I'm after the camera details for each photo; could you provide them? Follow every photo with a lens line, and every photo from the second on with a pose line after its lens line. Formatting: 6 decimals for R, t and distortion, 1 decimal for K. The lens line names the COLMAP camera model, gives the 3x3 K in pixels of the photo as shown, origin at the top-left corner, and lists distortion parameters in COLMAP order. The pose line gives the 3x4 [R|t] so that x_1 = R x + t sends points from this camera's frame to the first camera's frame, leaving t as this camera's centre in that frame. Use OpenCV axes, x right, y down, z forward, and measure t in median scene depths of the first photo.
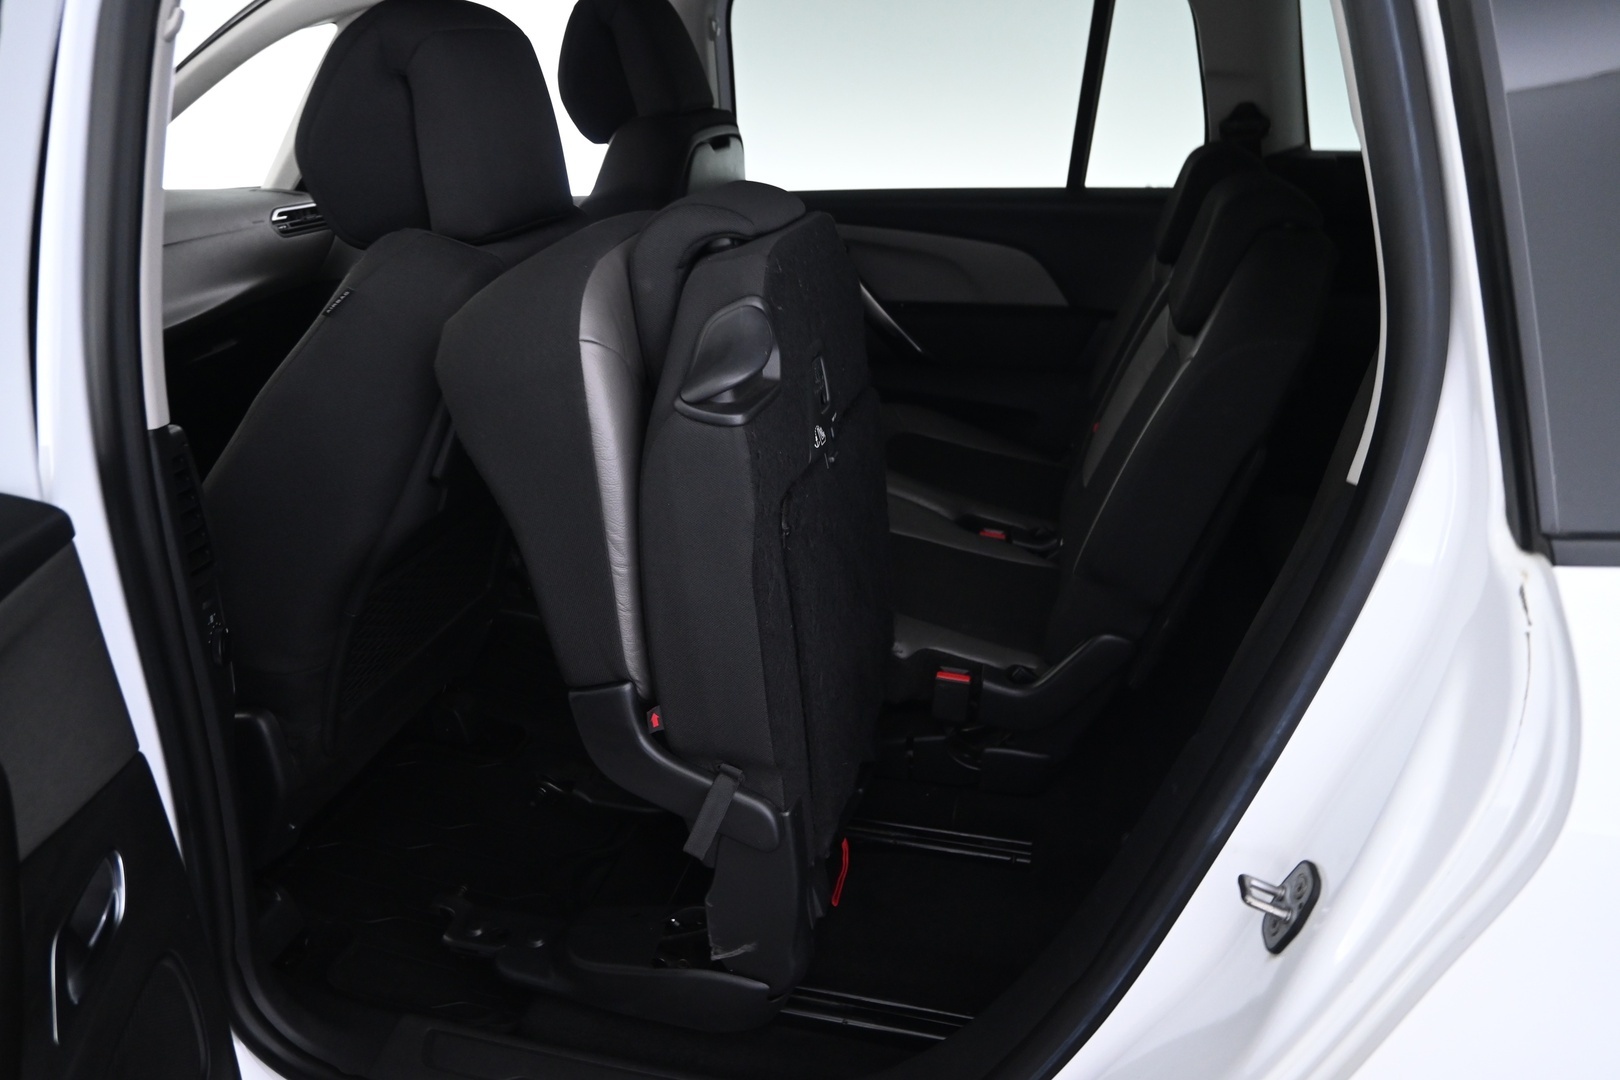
lens RADIAL K [[1102.0, 0, 810.0], [0, 1102.0, 540.0], [0, 0, 1]] dist [0.002378, -0.000426]
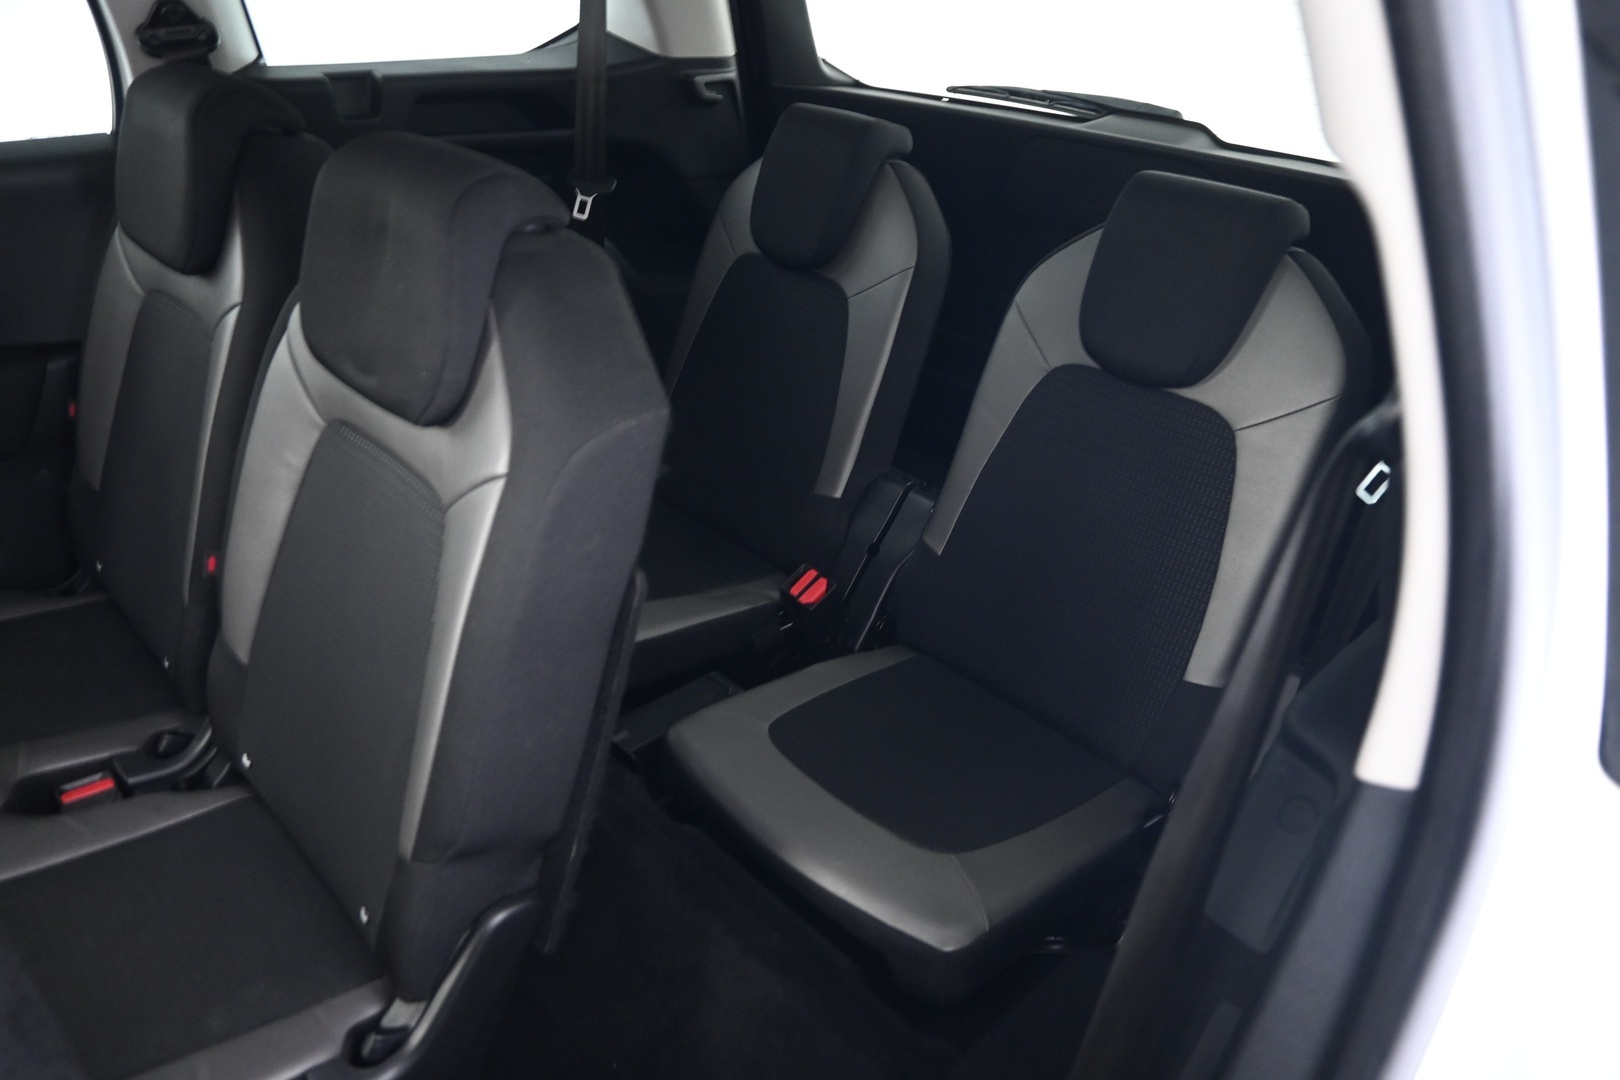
lens RADIAL K [[1102.0, 0, 810.0], [0, 1102.0, 540.0], [0, 0, 1]] dist [0.002378, -0.000426]
pose [[0.576381, -0.381215, 0.722814, 0.027311], [0.344574, 0.915419, 0.208028, -0.186047], [-0.740982, 0.129160, 0.658987, 0.569257]]
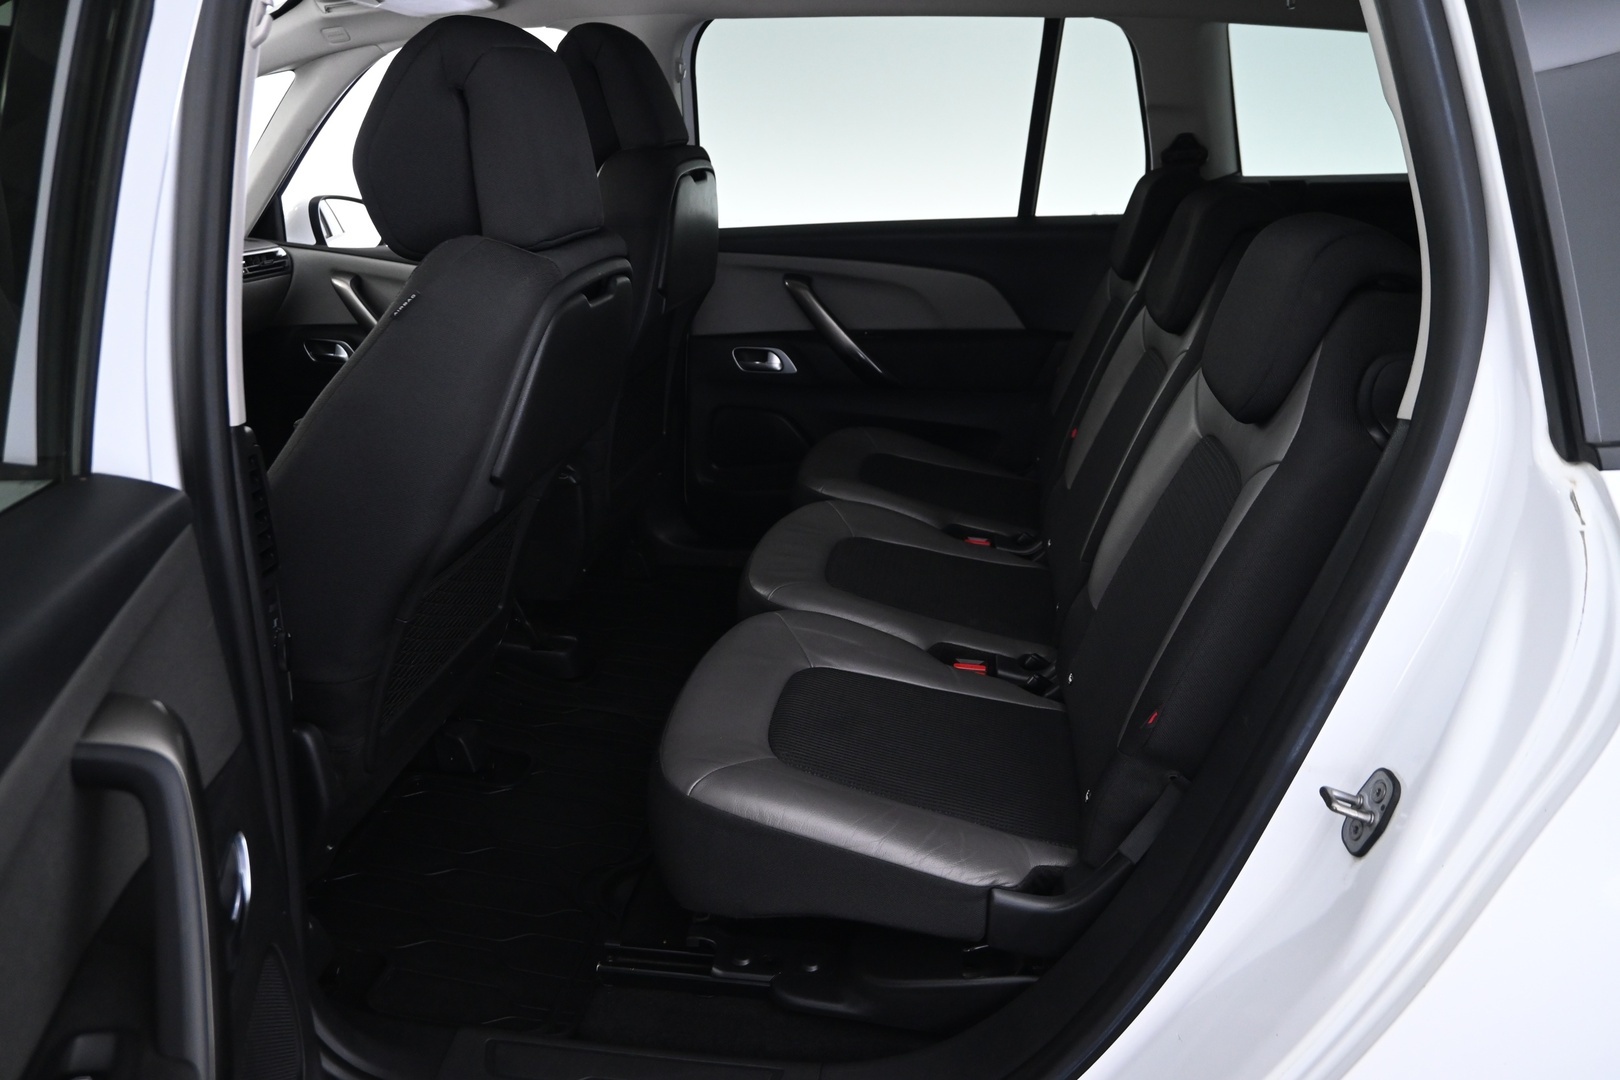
lens RADIAL K [[1102.0, 0, 810.0], [0, 1102.0, 540.0], [0, 0, 1]] dist [0.002378, -0.000426]
pose [[0.995439, -0.041104, 0.086093, -0.144472], [0.045606, 0.997657, -0.050994, 0.069462], [-0.083795, 0.054688, 0.994981, -0.037583]]
